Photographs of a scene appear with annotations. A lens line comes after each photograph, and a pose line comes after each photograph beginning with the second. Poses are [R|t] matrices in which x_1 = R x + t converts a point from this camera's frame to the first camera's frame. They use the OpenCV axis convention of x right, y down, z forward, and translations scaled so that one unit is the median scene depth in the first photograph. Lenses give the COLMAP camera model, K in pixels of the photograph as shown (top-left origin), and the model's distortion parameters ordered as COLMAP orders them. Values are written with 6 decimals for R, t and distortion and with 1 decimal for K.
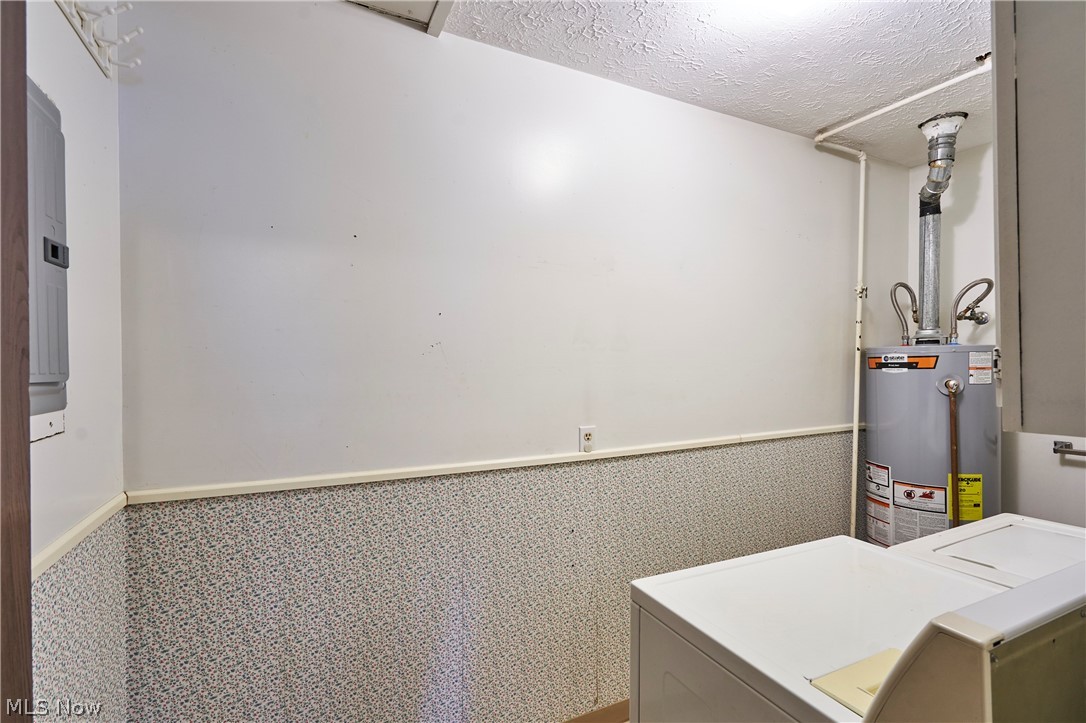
lens RADIAL K [[503.5, 0, 543.3], [0, 503.5, 364.0], [0, 0, 1]] dist [-0.003035, 0.002308]
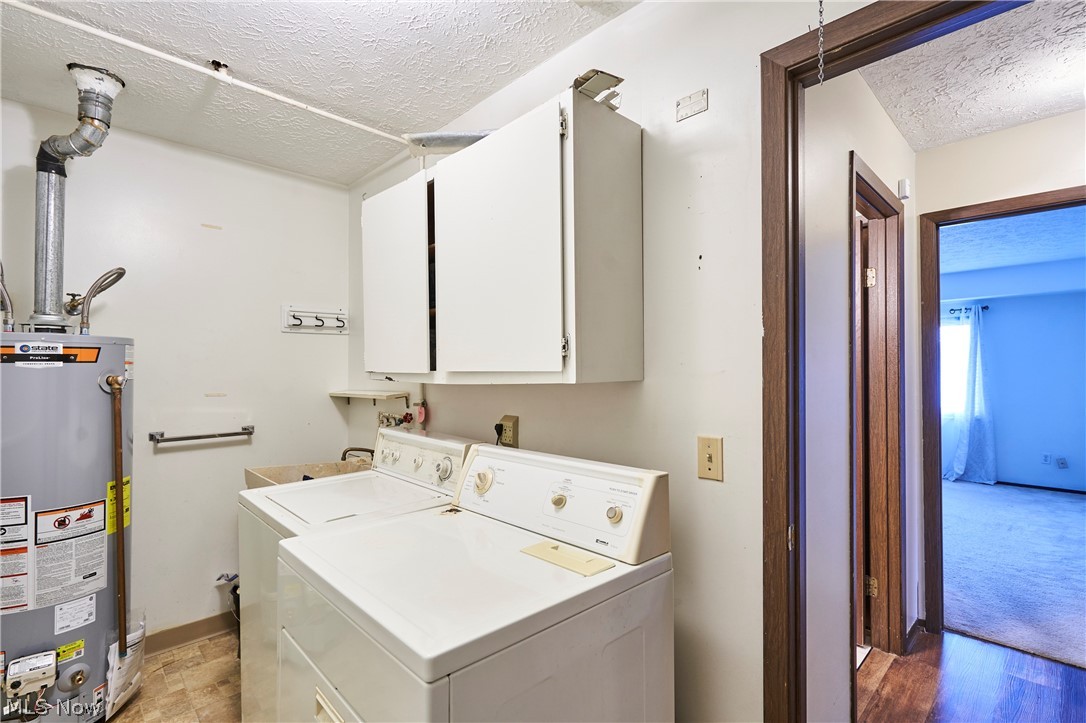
lens RADIAL K [[503.5, 0, 547.4], [0, 503.5, 363.6], [0, 0, 1]] dist [-0.003035, 0.002308]
pose [[-0.296524, 0.015463, 0.954900, -0.250381], [0.005864, 0.999880, -0.014371, 0.026952], [-0.955007, 0.001338, -0.296579, 0.509635]]
